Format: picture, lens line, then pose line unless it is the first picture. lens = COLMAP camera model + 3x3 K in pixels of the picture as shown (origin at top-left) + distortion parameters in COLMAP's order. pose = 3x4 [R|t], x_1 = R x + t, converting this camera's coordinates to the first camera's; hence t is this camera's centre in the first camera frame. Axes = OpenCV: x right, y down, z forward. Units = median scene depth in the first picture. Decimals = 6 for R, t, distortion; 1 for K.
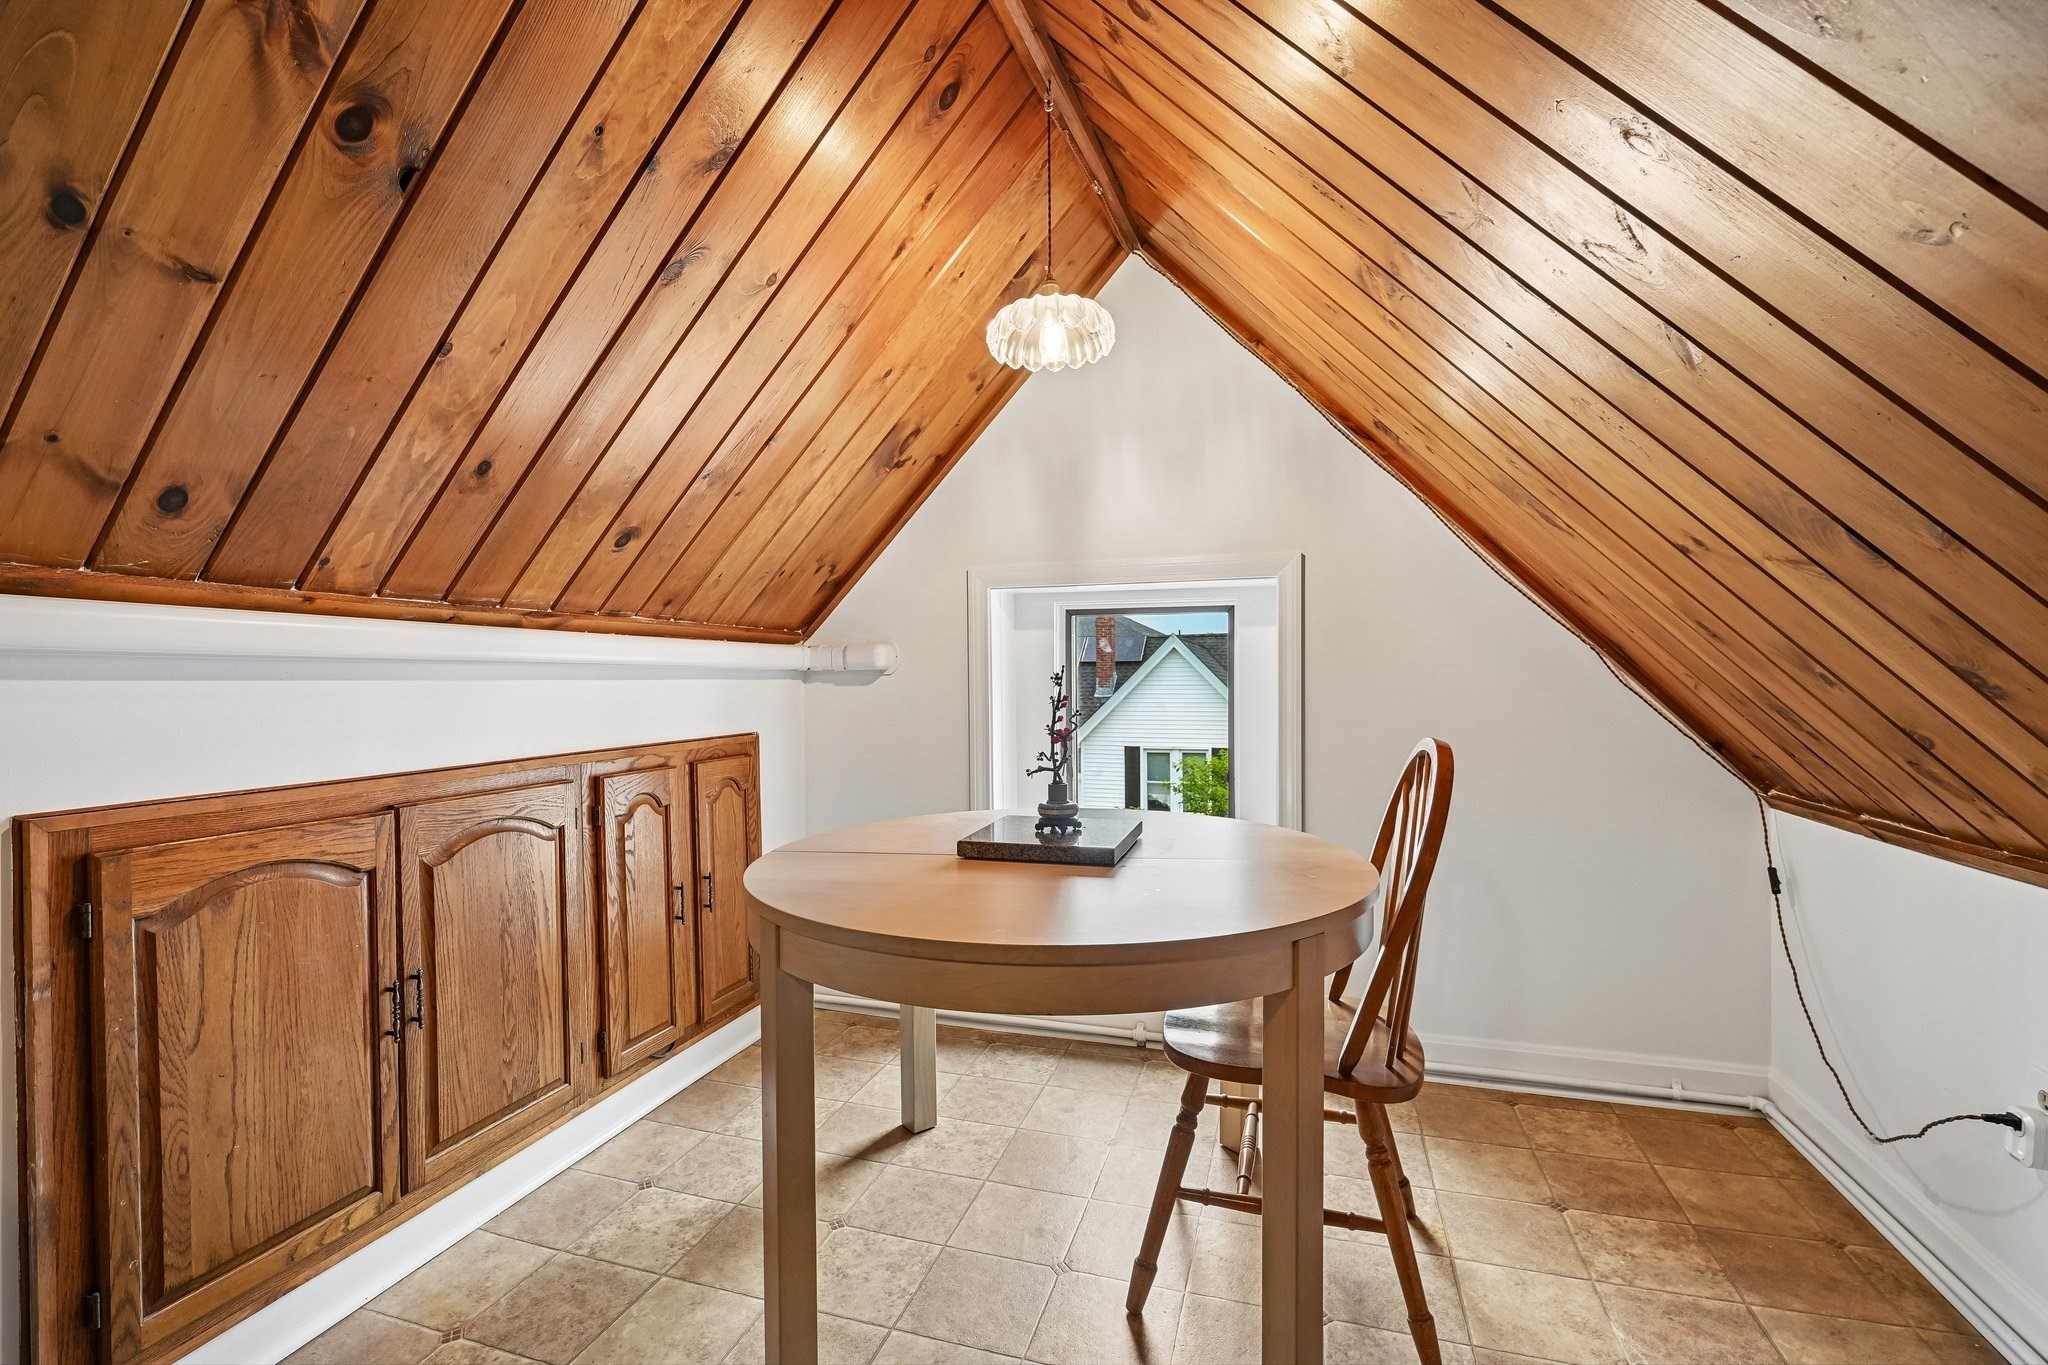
lens RADIAL K [[916.3, 0, 1024.8], [0, 916.3, 681.2], [0, 0, 1]] dist [0.001004, 0.000178]
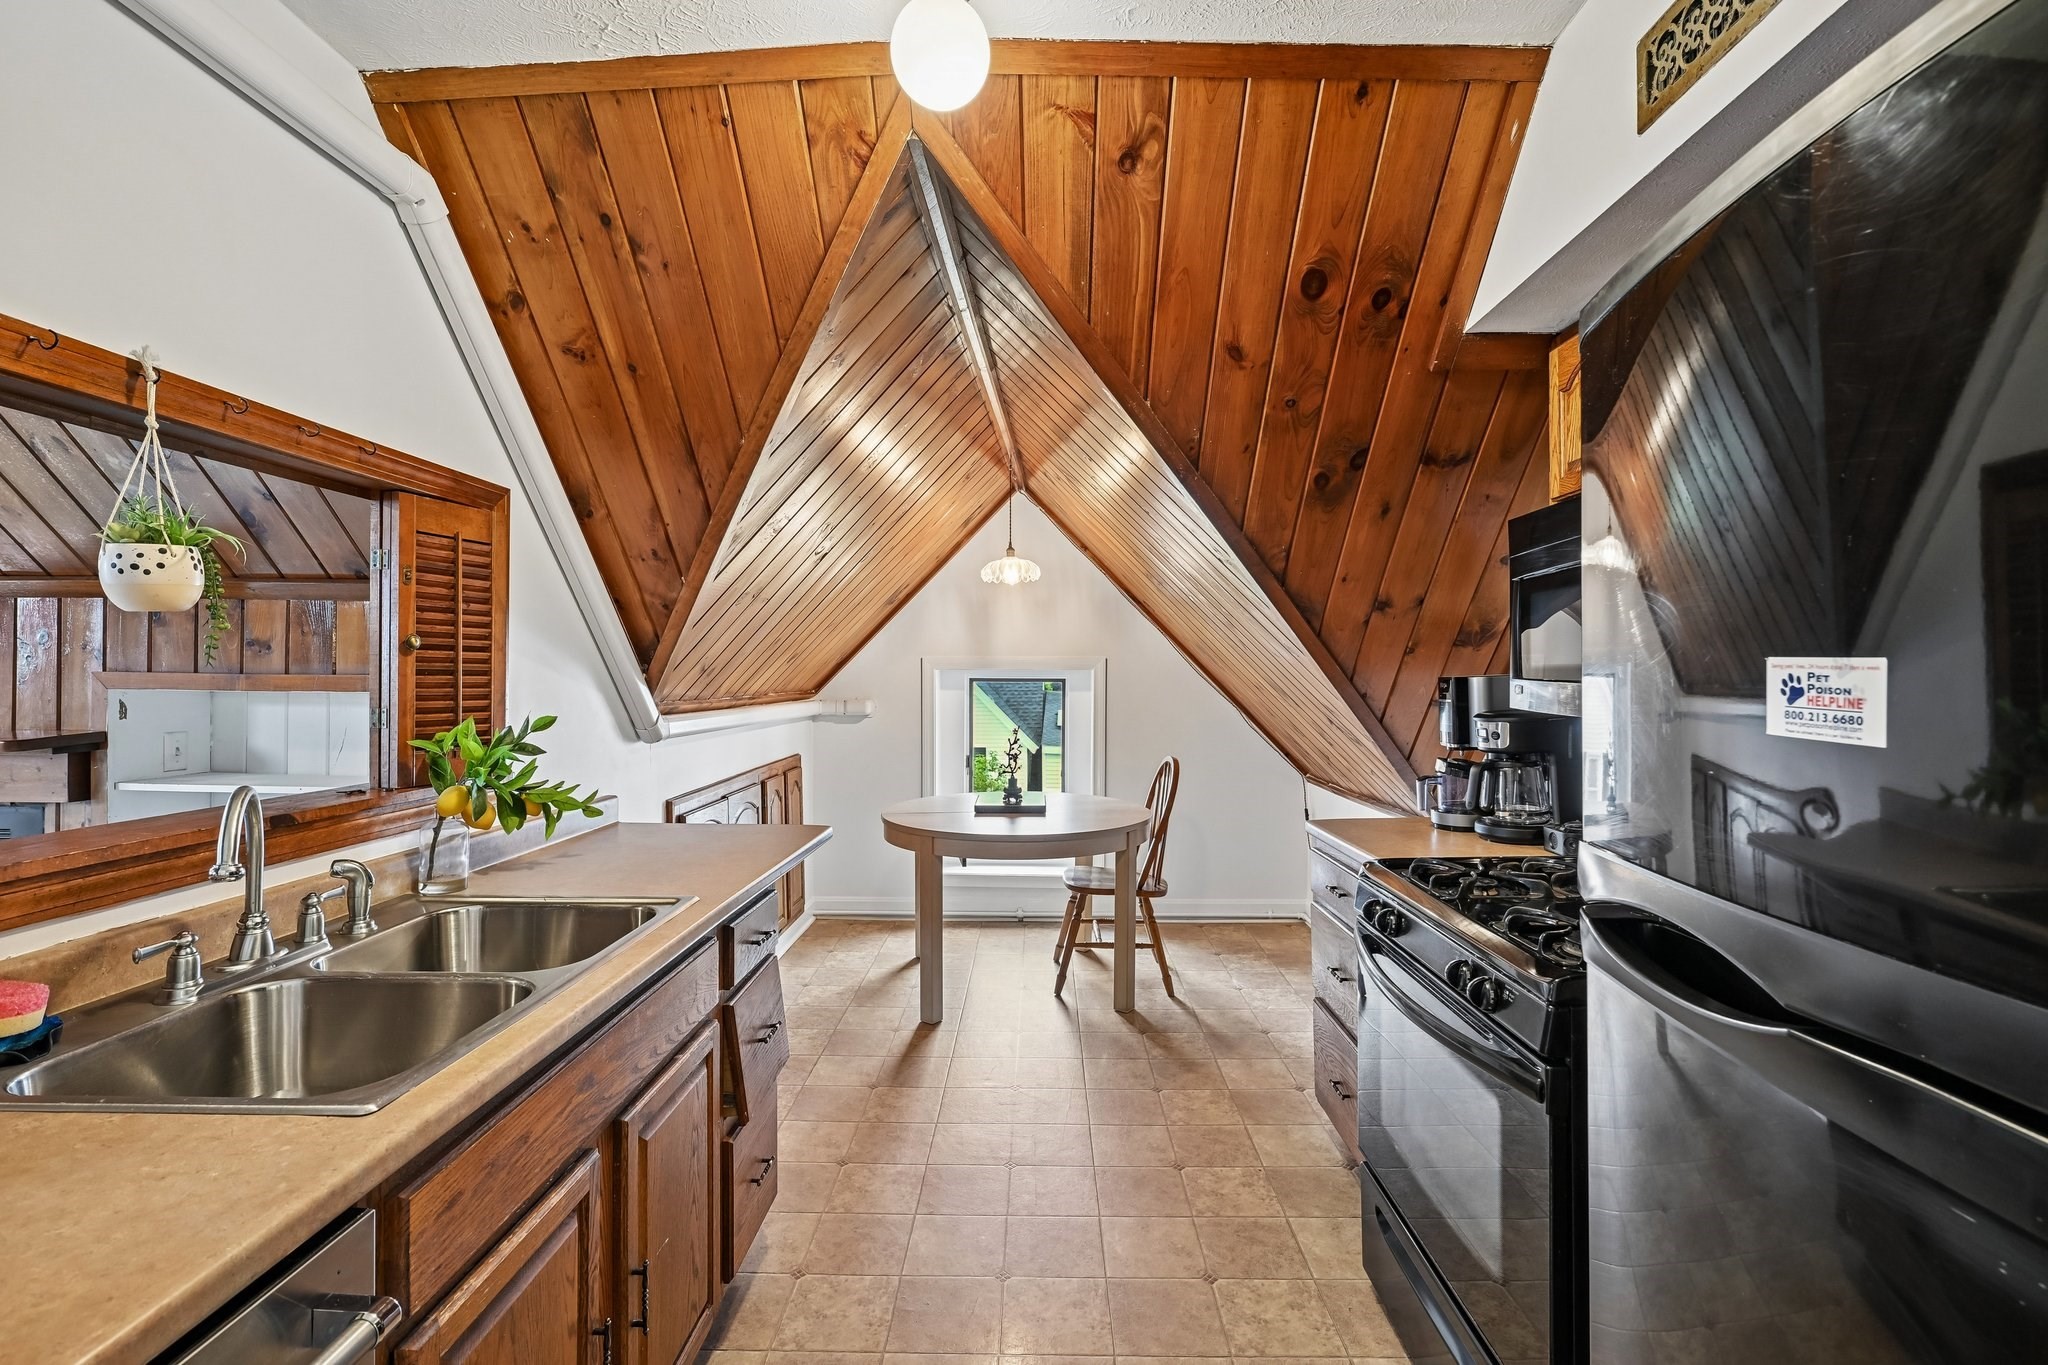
lens RADIAL K [[916.3, 0, 1026.8], [0, 916.3, 680.3], [0, 0, 1]] dist [0.001004, 0.000178]
pose [[0.959303, 0.006796, 0.282295, -0.549597], [-0.007222, 0.999974, 0.000466, -0.123568], [-0.282285, -0.002486, 0.959327, -1.102523]]
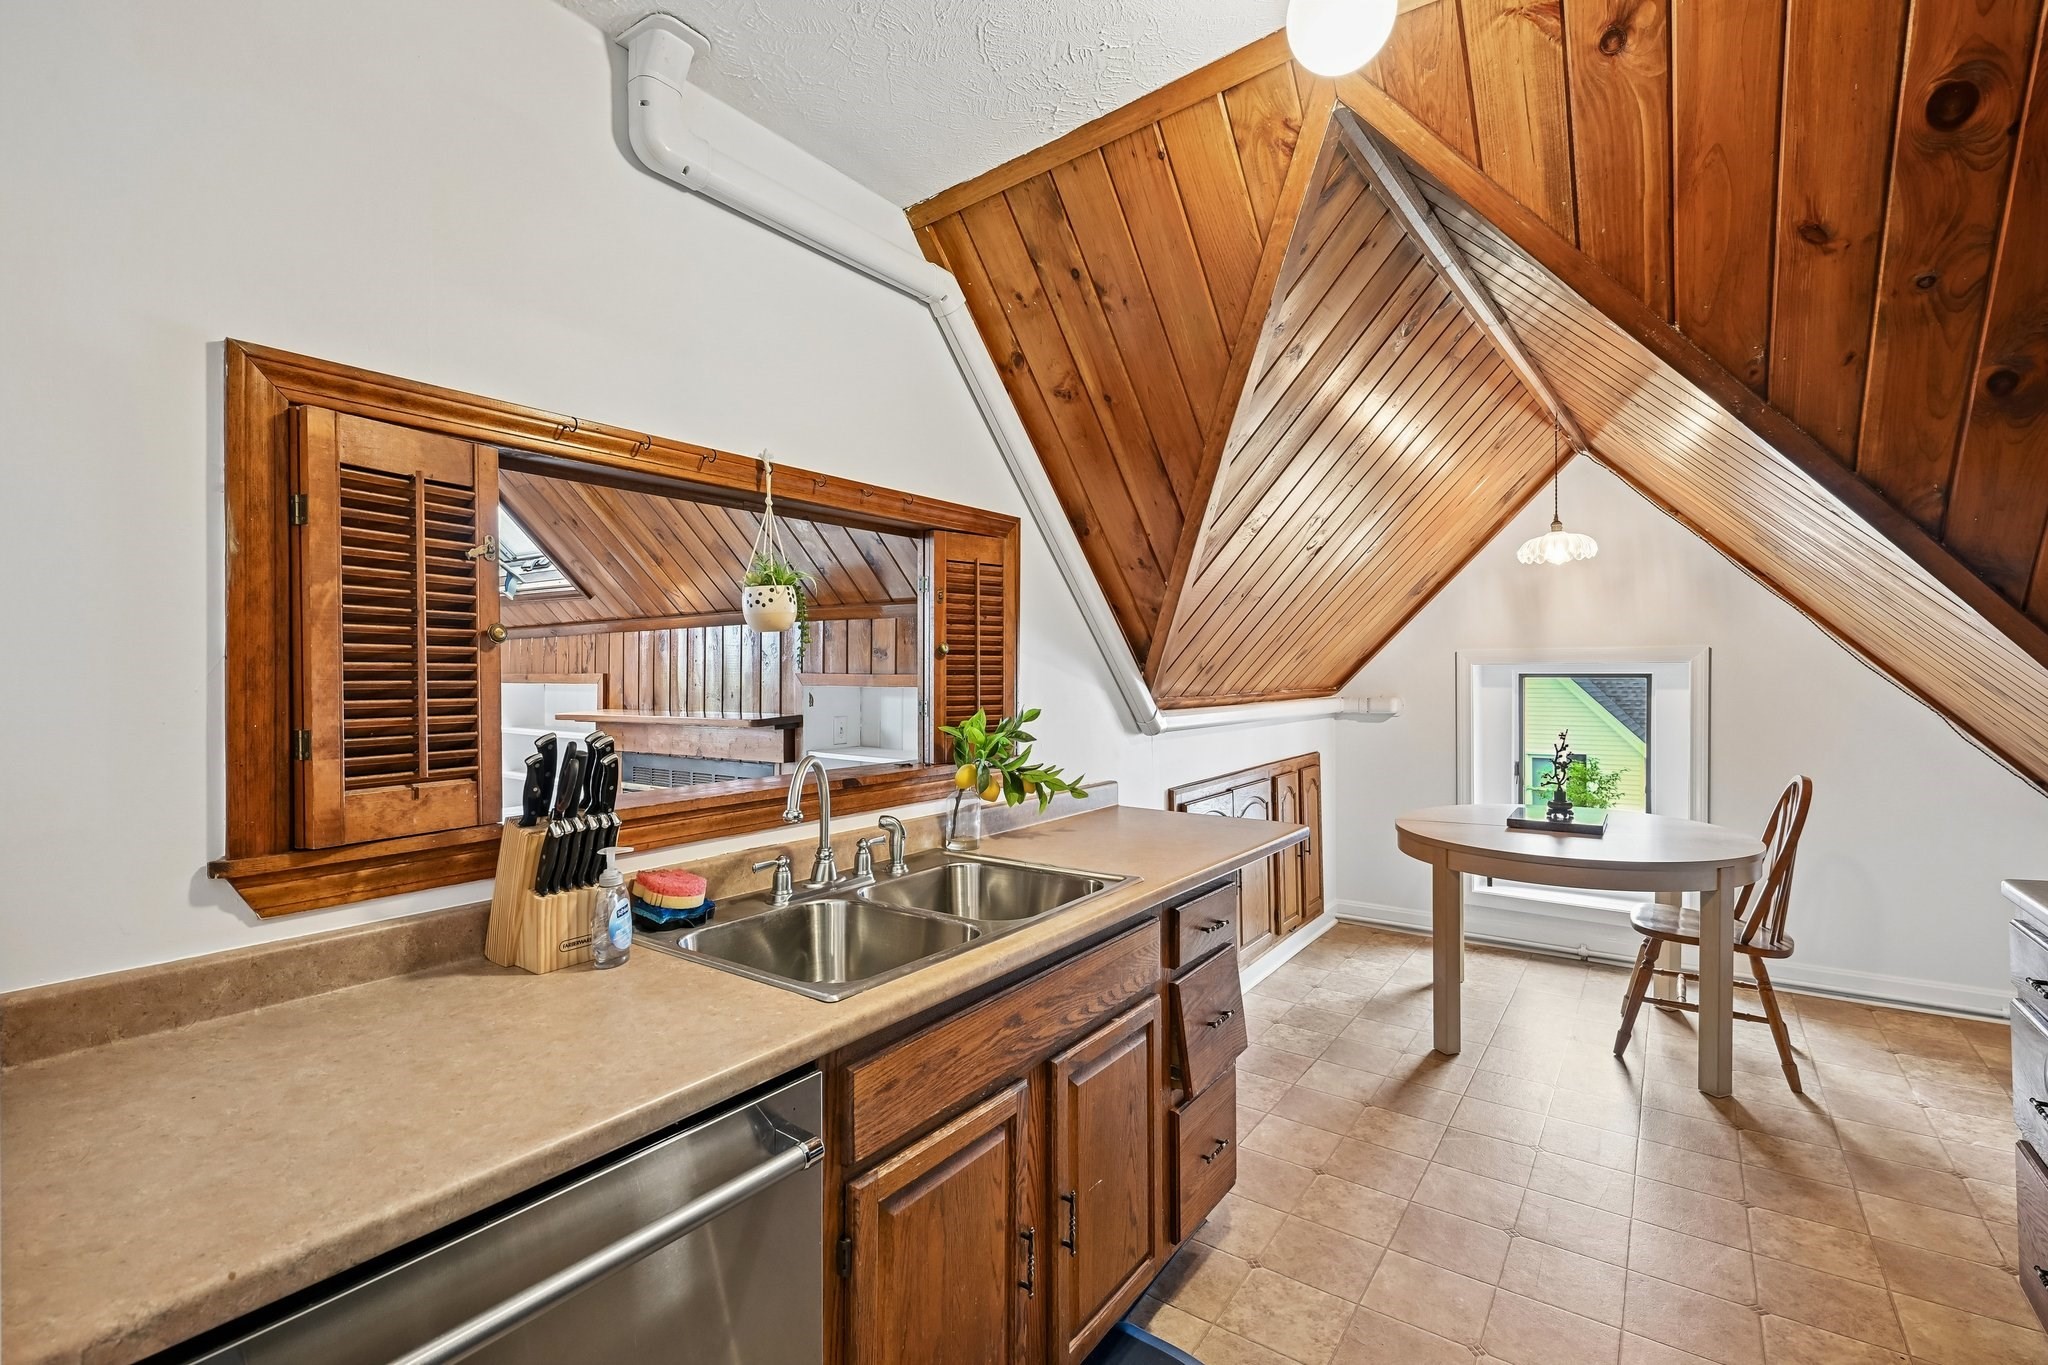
lens RADIAL K [[916.3, 0, 1024.9], [0, 916.3, 678.6], [0, 0, 1]] dist [0.001004, 0.000178]
pose [[0.949633, 0.003008, -0.313349, -0.414171], [-0.001514, 0.999986, 0.005012, -0.125062], [0.313360, -0.004285, 0.949625, -1.114142]]
